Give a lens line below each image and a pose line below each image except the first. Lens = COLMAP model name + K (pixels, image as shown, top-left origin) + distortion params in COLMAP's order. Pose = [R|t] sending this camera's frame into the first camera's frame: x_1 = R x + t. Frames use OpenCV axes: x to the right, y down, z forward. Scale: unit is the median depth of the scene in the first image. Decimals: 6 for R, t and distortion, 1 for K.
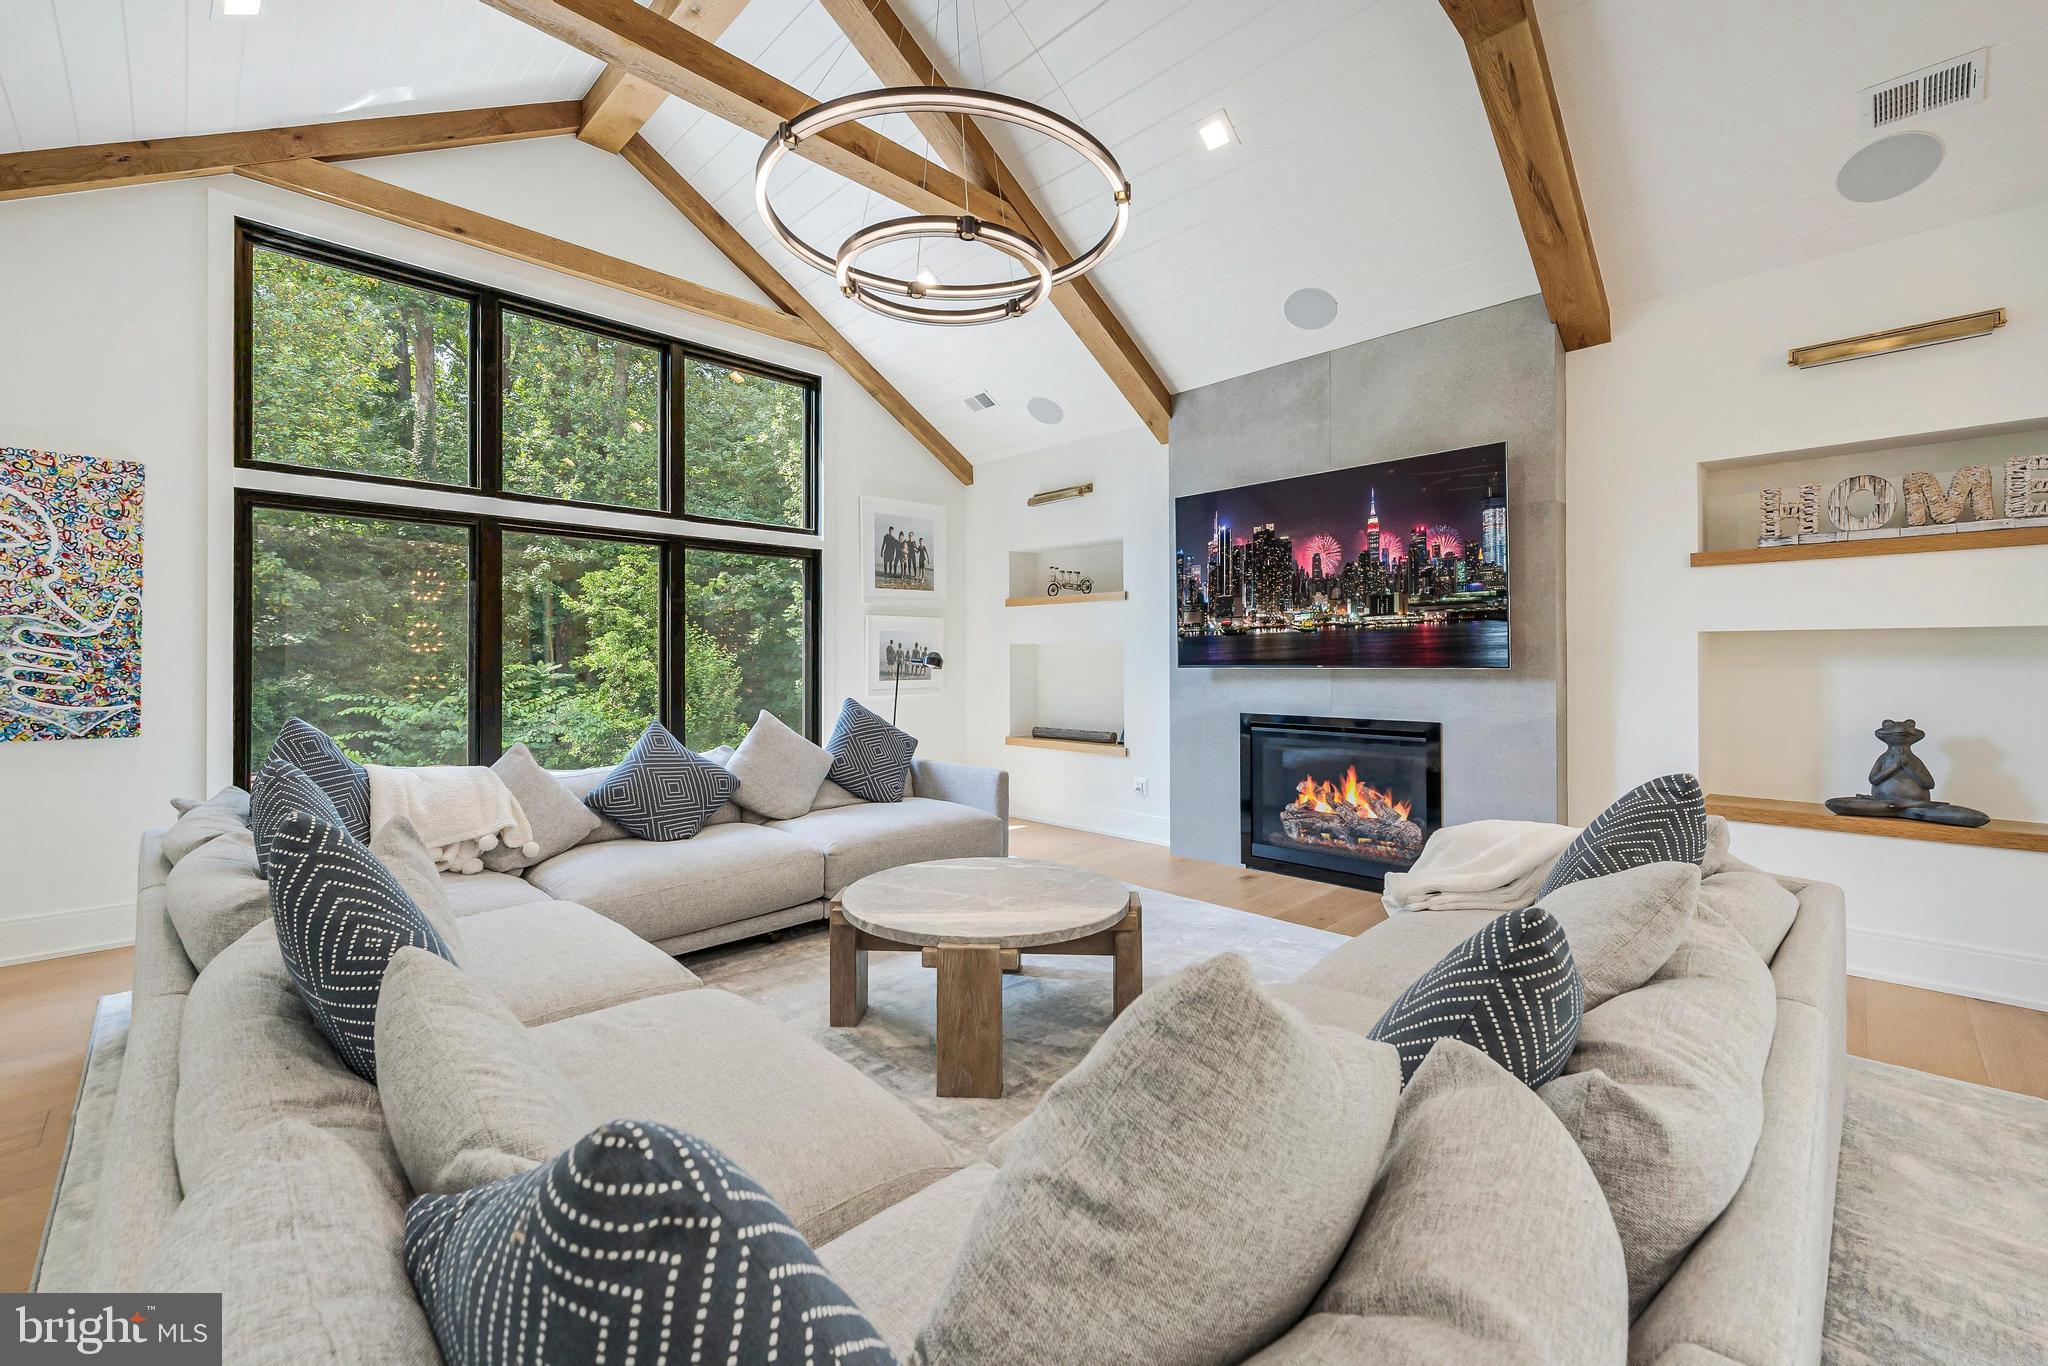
lens RADIAL K [[840.1, 0, 1023.9], [0, 840.1, 659.7], [0, 0, 1]] dist [-0.000443, -0.000200]
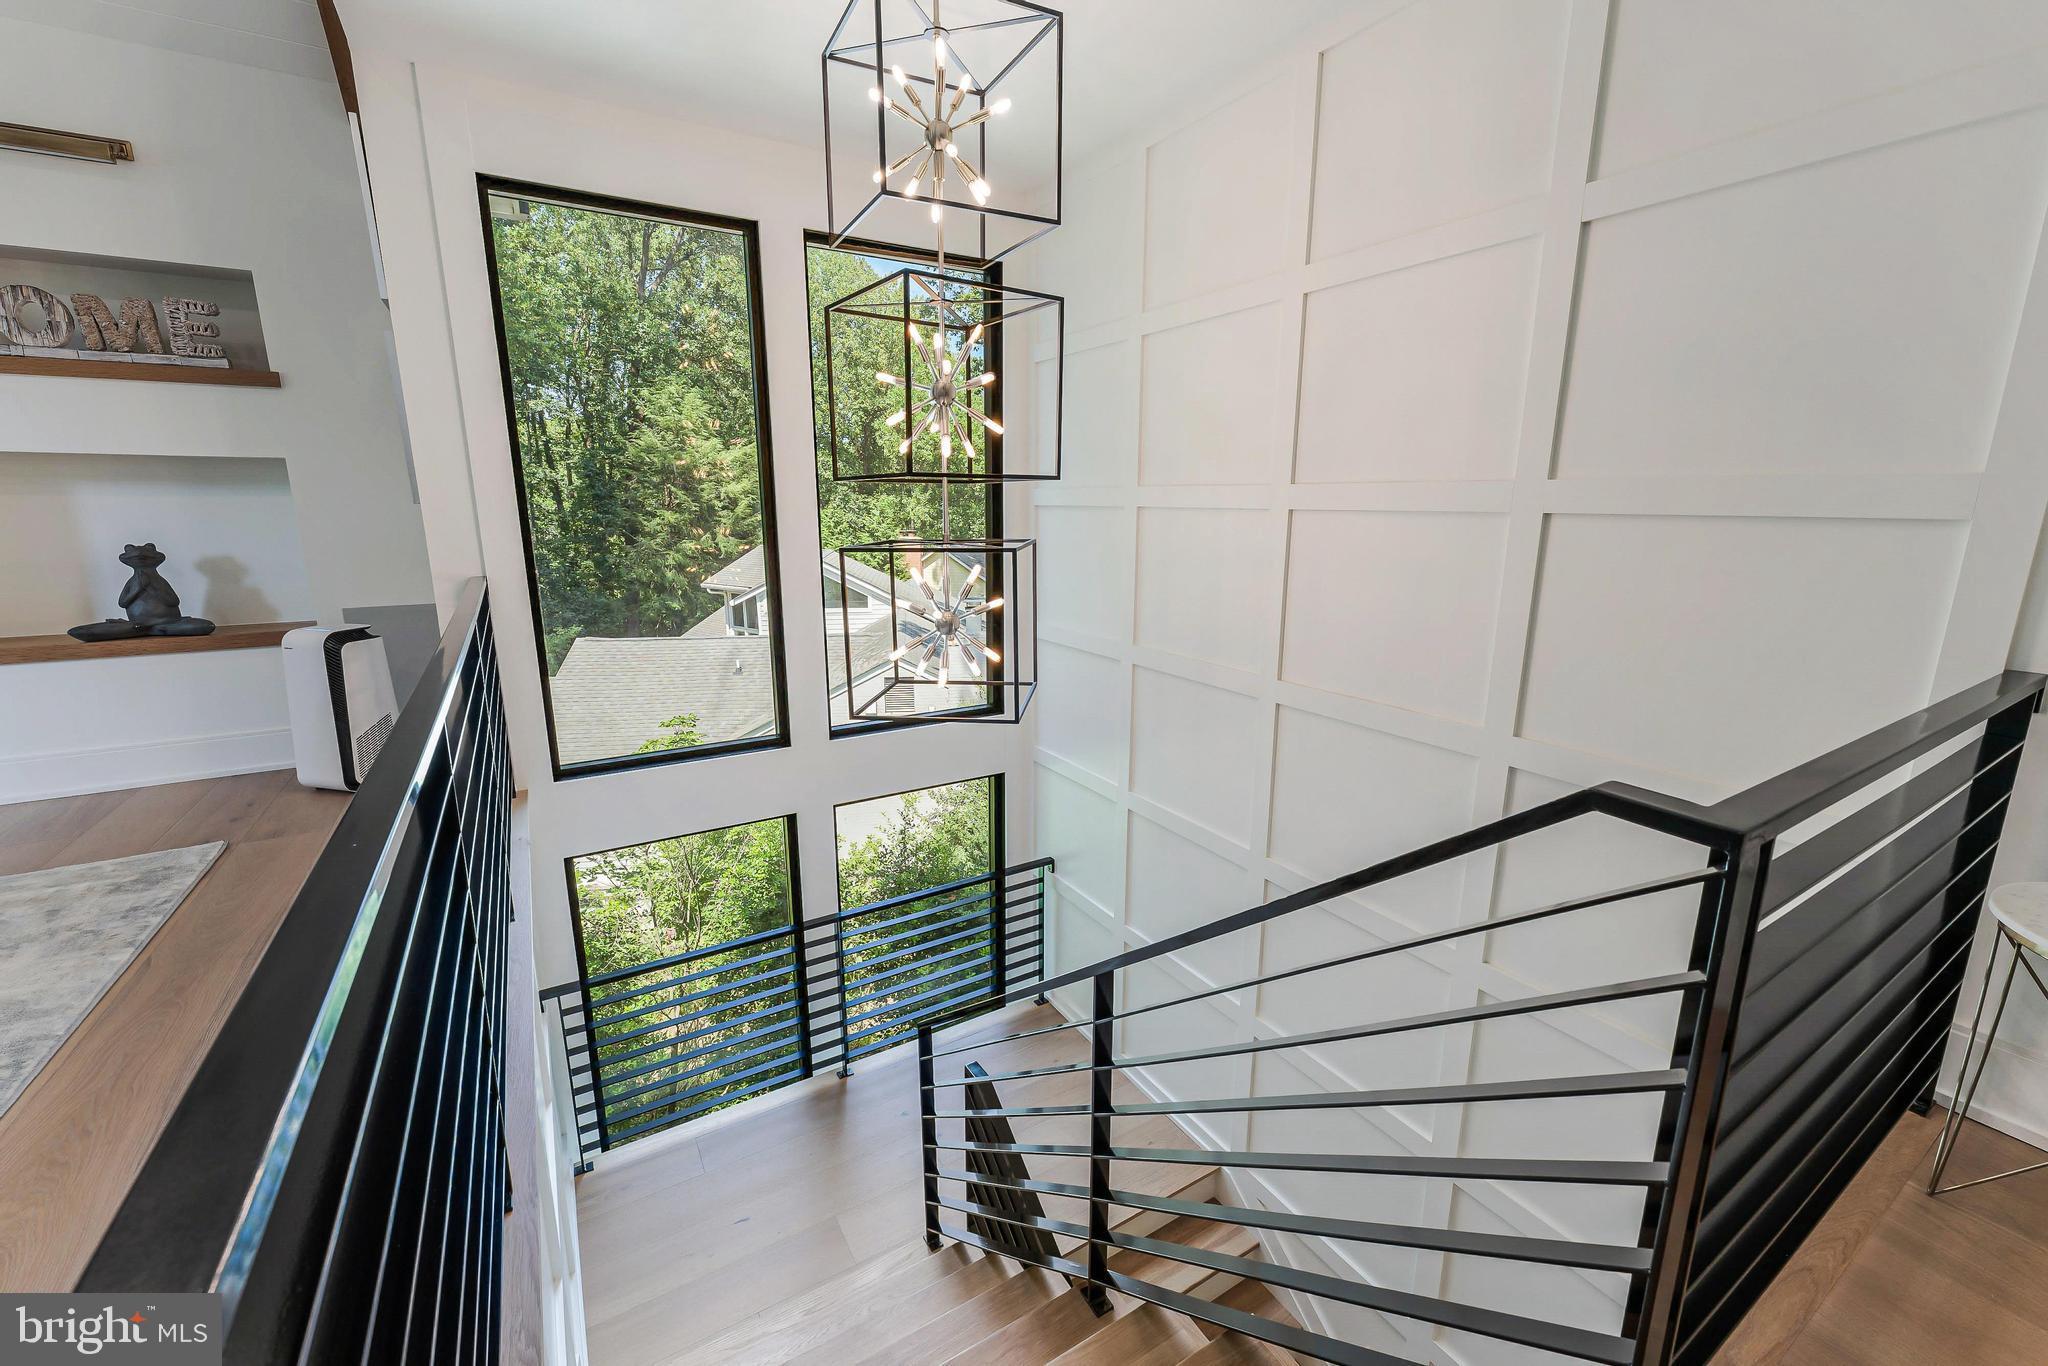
lens RADIAL K [[820.6, 0, 1030.7], [0, 820.6, 678.4], [0, 0, 1]] dist [-0.000836, -0.000508]
pose [[0.232955, -0.206265, 0.950361, 0.257795], [-0.006427, 0.976900, 0.213600, 0.008451], [-0.972466, -0.055867, 0.226248, -0.299277]]
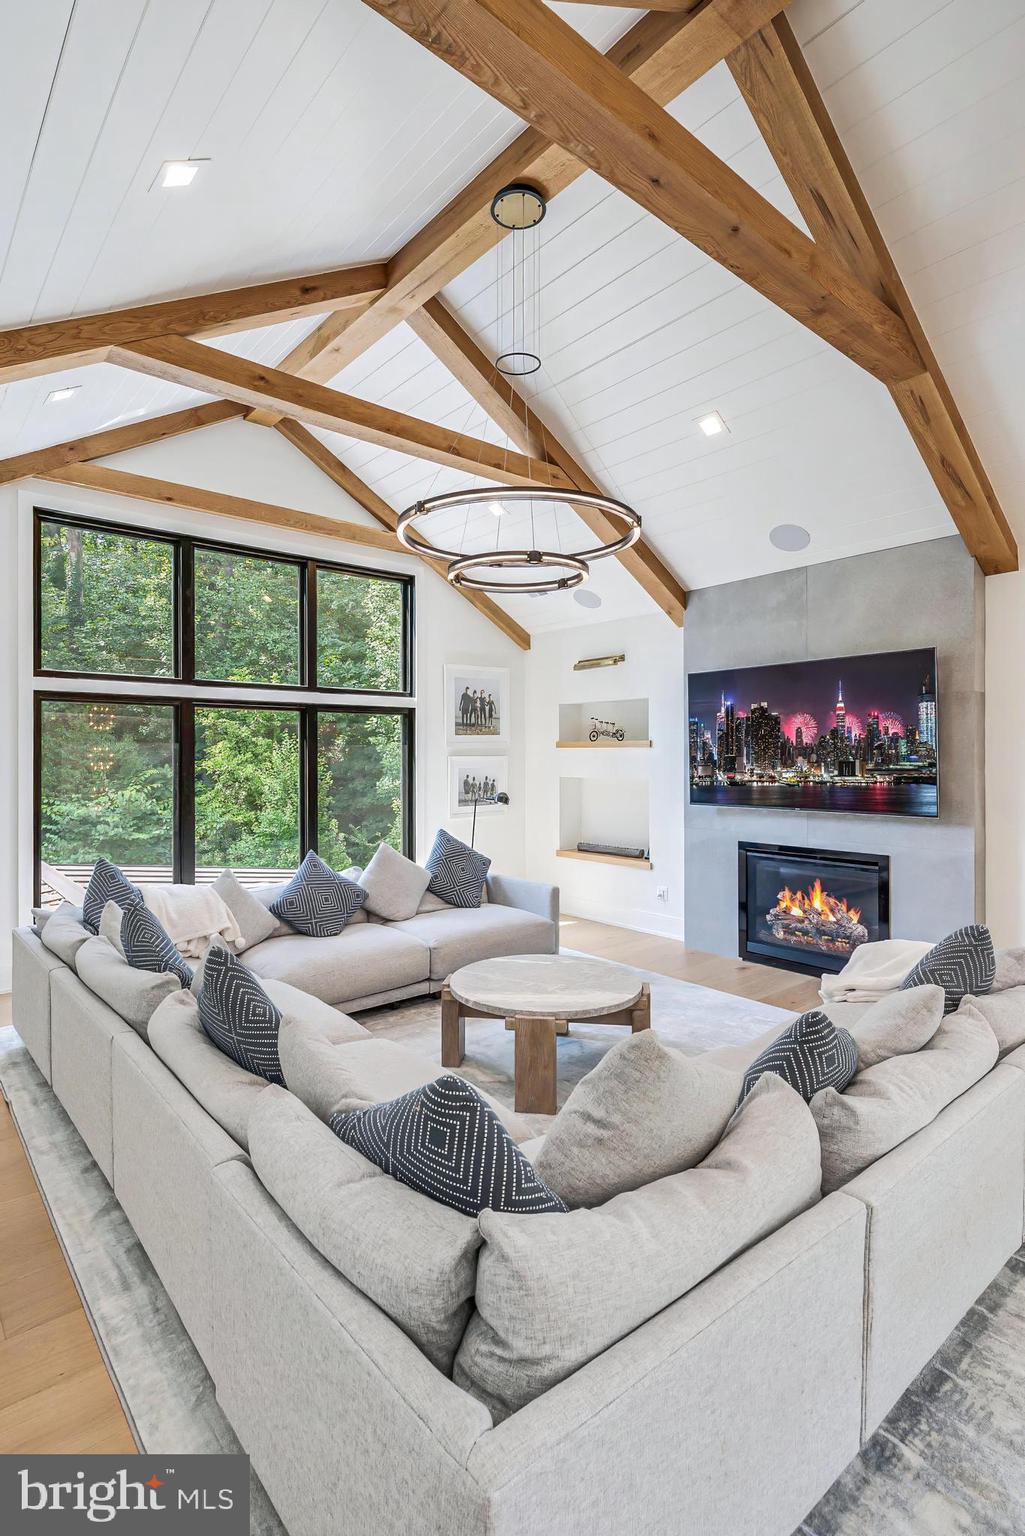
lens RADIAL K [[753.9, 0, 504.3], [0, 753.9, 758.3], [0, 0, 1]] dist [-0.001639, -0.000193]
pose [[0.996130, -0.000501, -0.087894, 0.000701], [0.000921, 0.999988, 0.004731, -0.094468], [0.087890, -0.004793, 0.996119, -0.255962]]
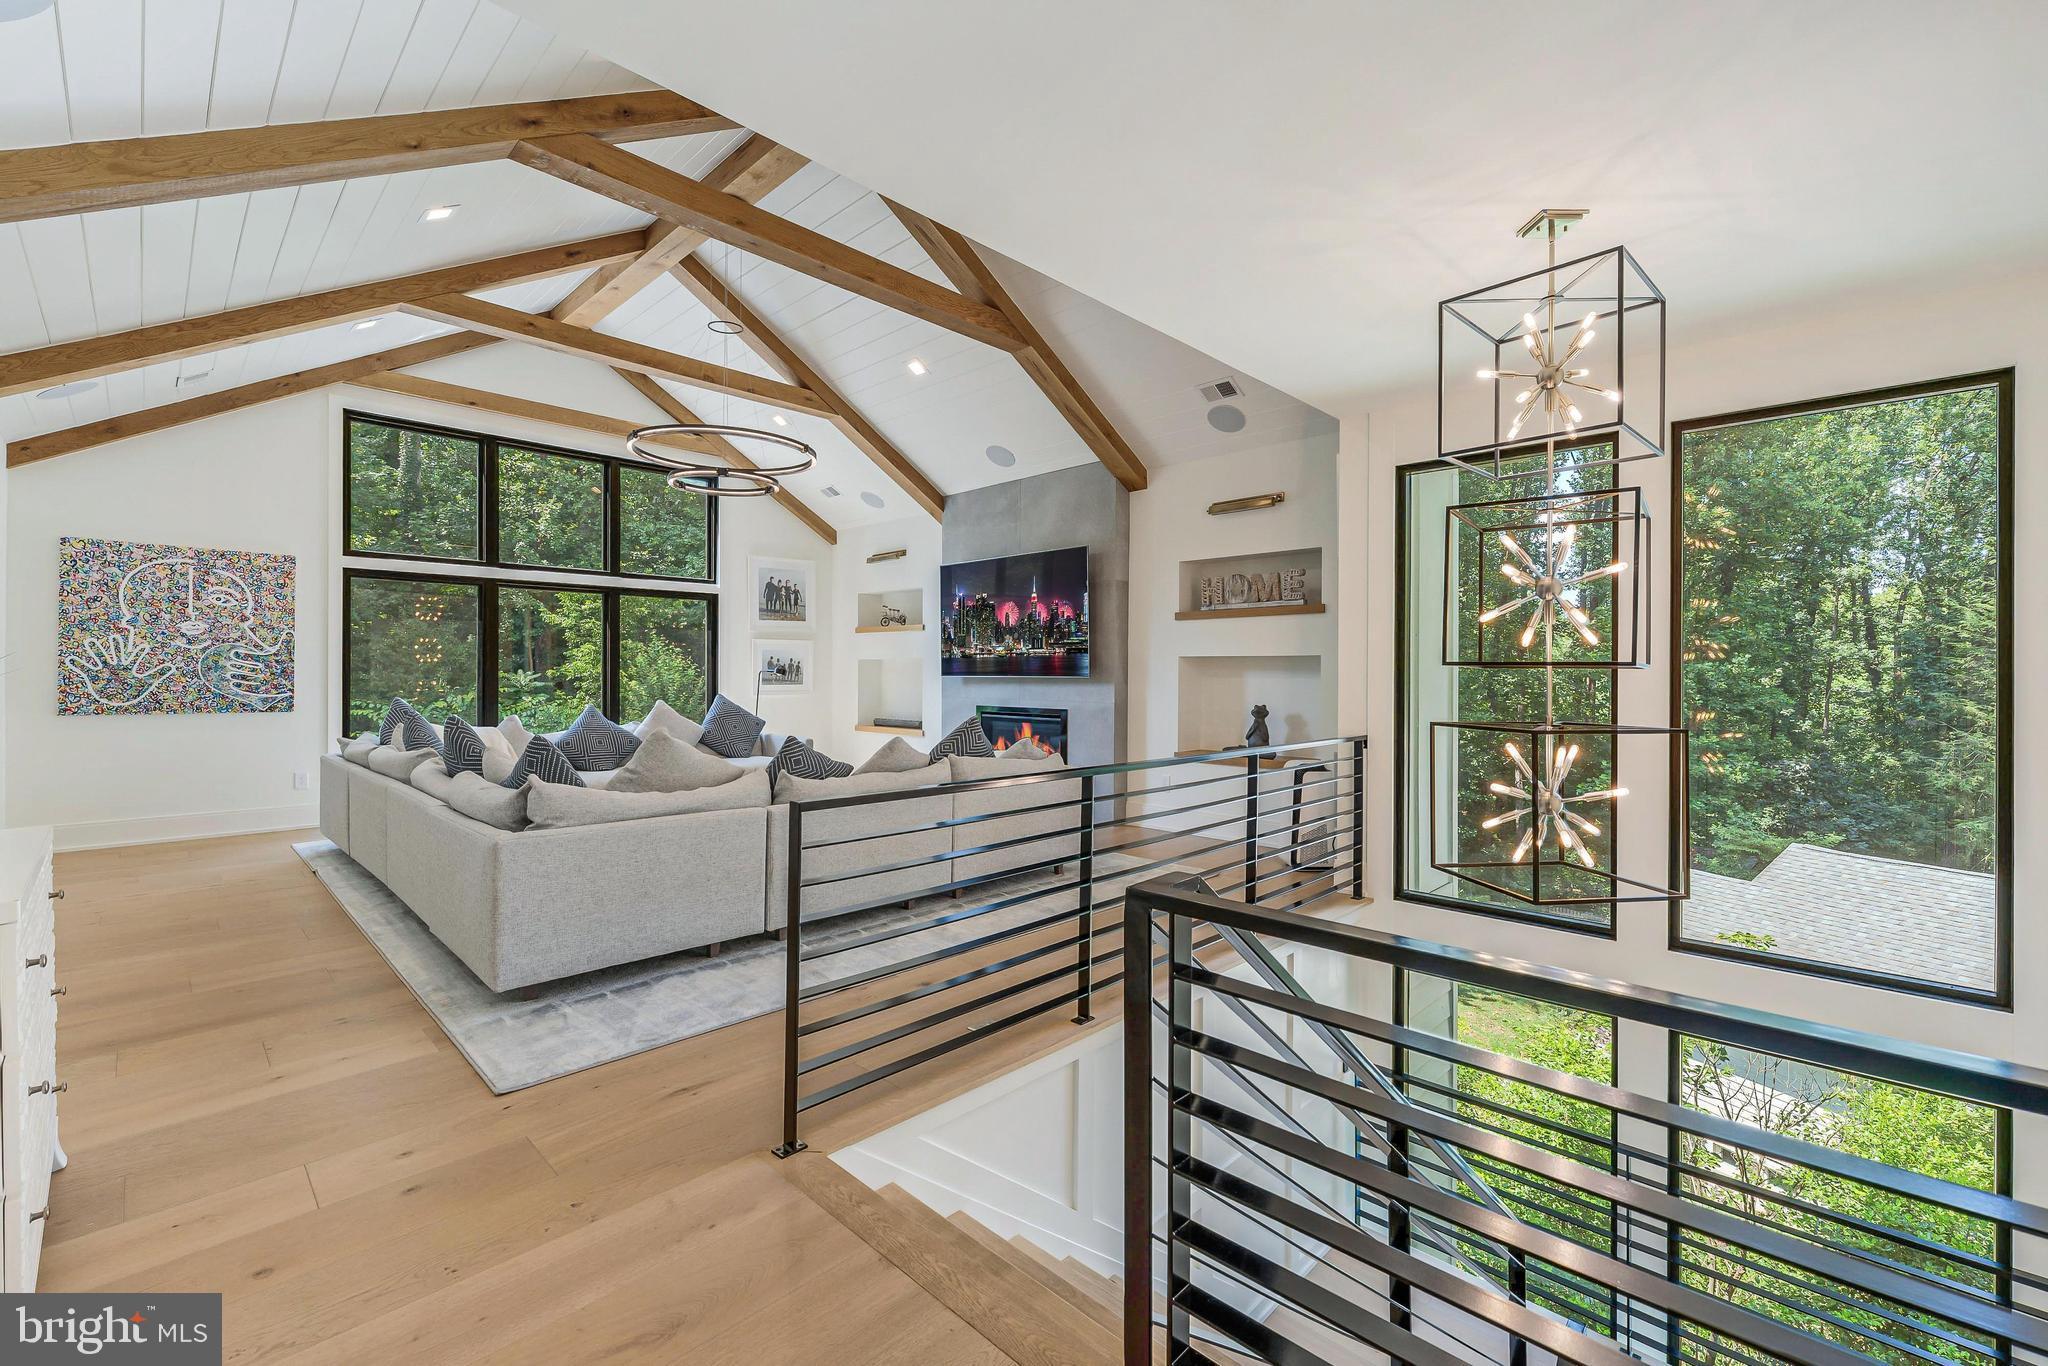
lens RADIAL K [[856.3, 0, 1032.1], [0, 856.3, 678.5], [0, 0, 1]] dist [-0.000794, -0.000261]
pose [[0.999844, 0.004787, 0.017022, 0.450178], [-0.004937, 0.999949, 0.008756, -0.001271], [-0.016979, -0.008838, 0.999817, -0.796249]]
